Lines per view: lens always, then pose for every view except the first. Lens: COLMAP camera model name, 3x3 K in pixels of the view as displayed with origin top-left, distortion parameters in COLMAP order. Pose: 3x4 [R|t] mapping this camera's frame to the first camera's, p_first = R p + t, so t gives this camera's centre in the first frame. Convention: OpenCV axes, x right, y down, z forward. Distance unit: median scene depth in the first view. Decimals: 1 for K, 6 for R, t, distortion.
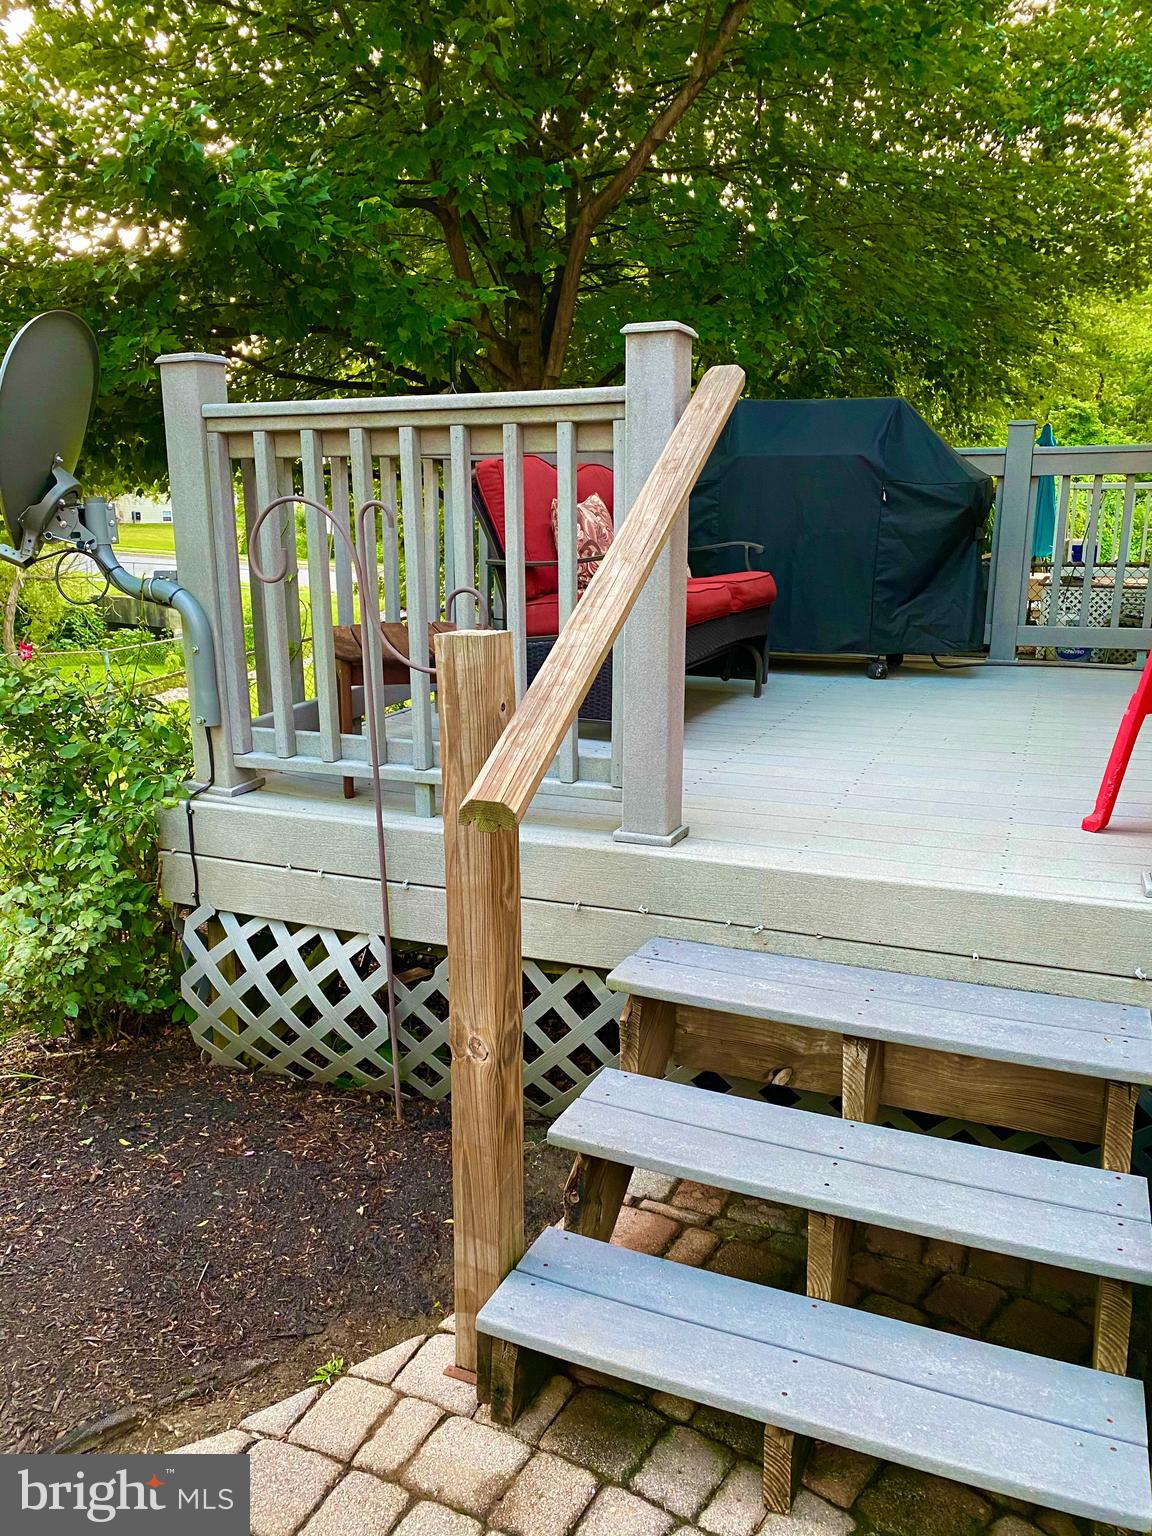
lens RADIAL K [[1163.5, 0, 576.8], [0, 1163.5, 753.3], [0, 0, 1]] dist [0.138090, -0.289795]
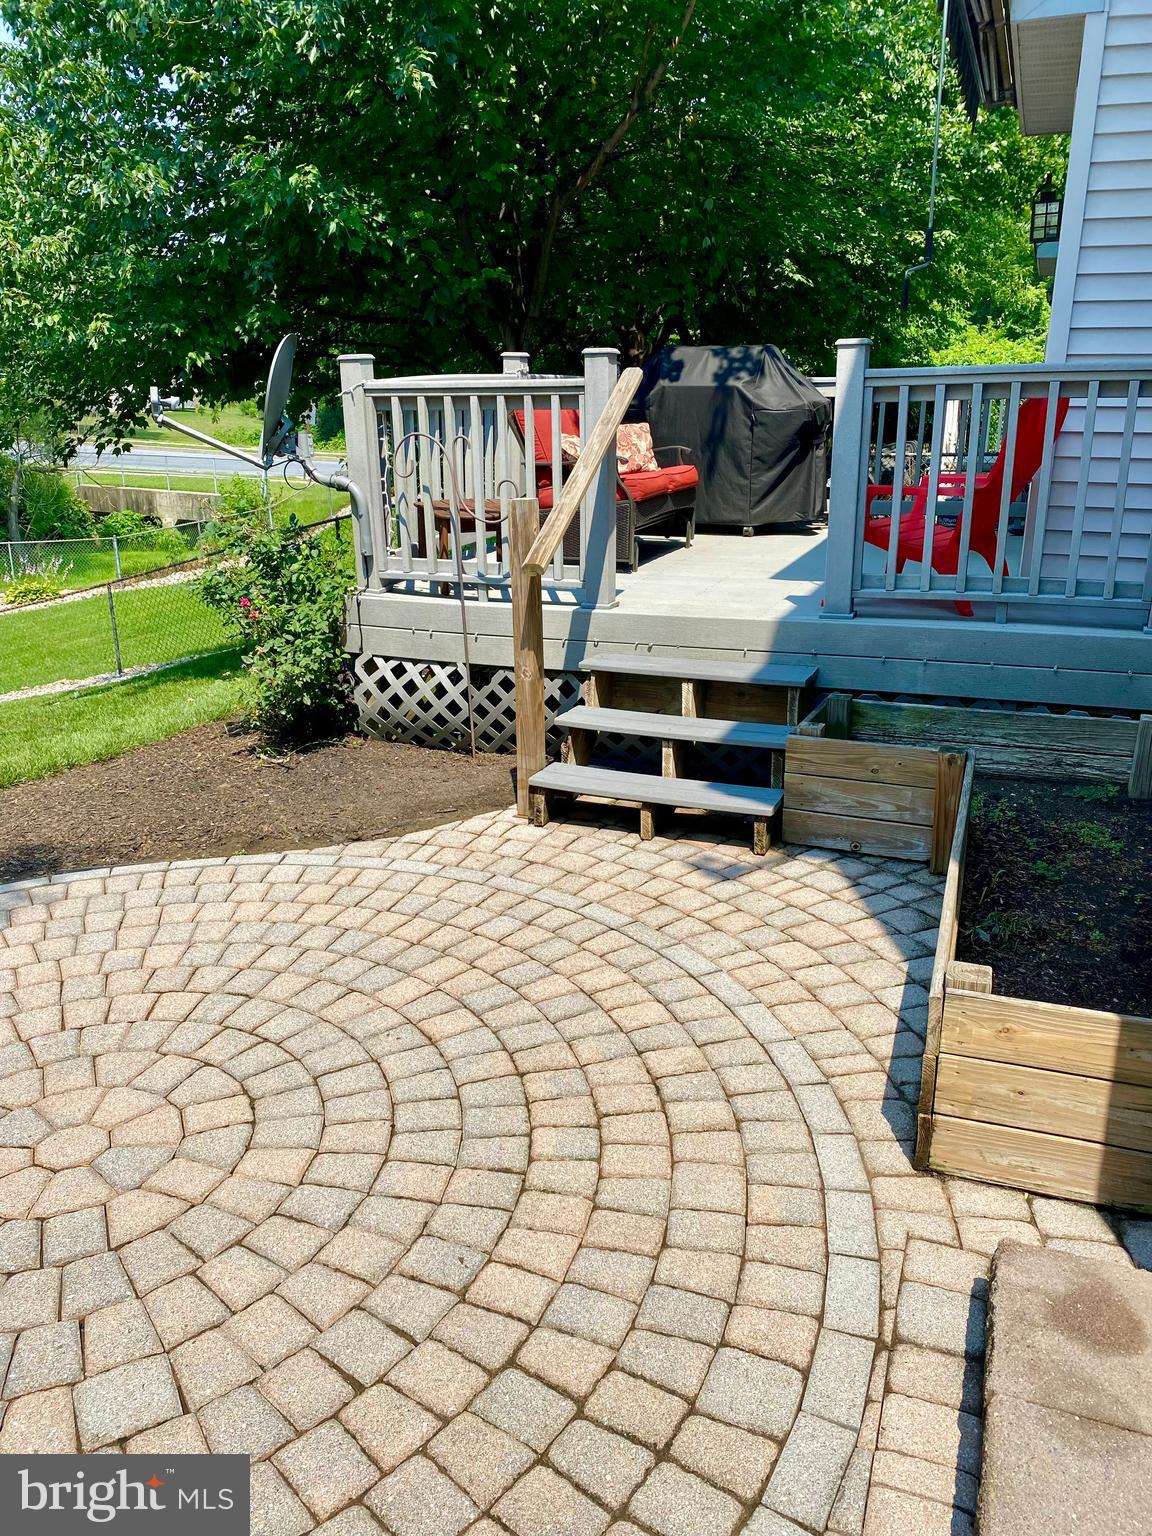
lens RADIAL K [[1163.5, 0, 576.8], [0, 1163.5, 753.3], [0, 0, 1]] dist [0.138090, -0.289795]
pose [[0.999610, -0.014841, 0.023647, -0.026465], [0.012658, 0.995865, 0.089958, 0.131265], [-0.024885, -0.089623, 0.995665, -0.930204]]
